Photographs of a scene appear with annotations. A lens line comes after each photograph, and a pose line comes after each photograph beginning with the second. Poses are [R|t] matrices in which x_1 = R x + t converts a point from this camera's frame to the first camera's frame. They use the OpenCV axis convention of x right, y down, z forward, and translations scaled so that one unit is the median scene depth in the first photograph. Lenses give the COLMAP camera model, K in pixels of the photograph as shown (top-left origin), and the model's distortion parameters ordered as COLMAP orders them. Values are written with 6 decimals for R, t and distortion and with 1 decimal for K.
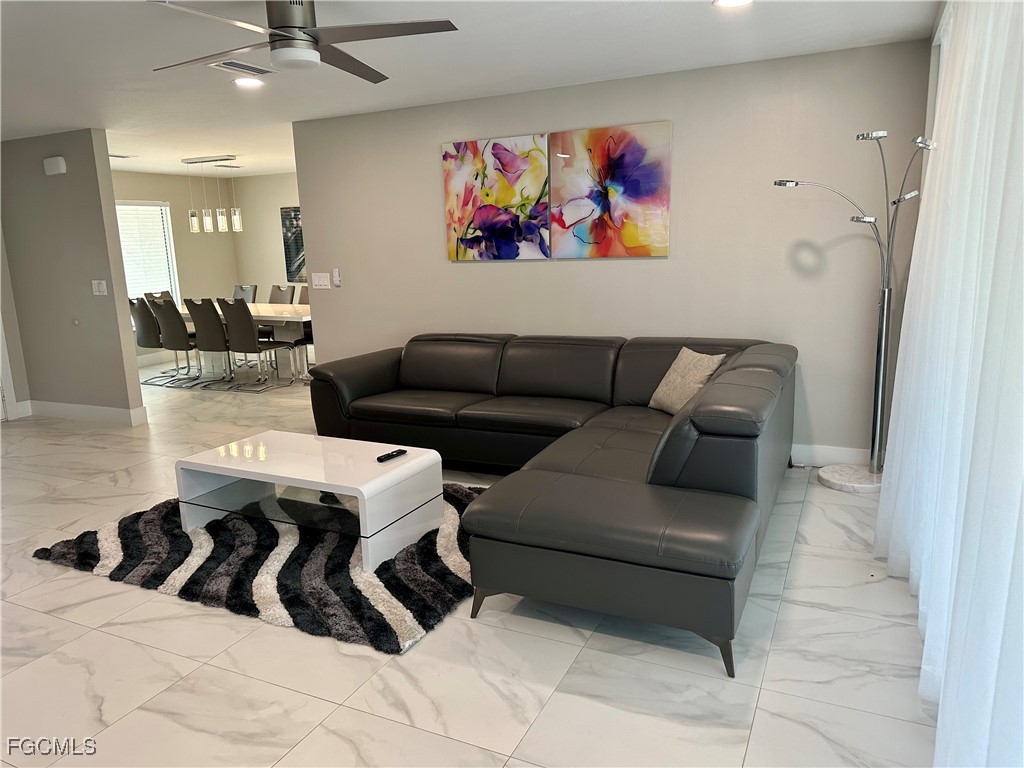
lens RADIAL K [[721.9, 0, 512.0], [0, 721.9, 384.0], [0, 0, 1]] dist [0.002362, 0.000309]
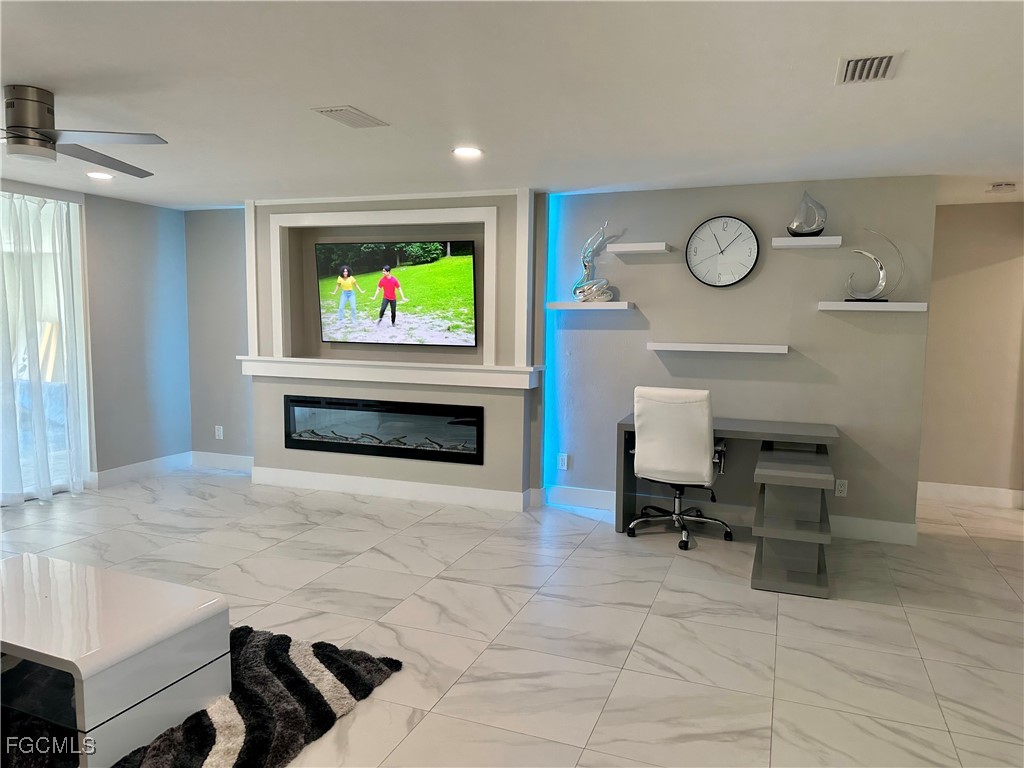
lens RADIAL K [[721.9, 0, 512.0], [0, 721.9, 384.0], [0, 0, 1]] dist [0.002362, 0.000309]
pose [[-0.996434, 0.030836, -0.078541, -0.947193], [0.006655, 0.956652, 0.291157, -0.433119], [0.084114, 0.289596, -0.953446, 2.240522]]
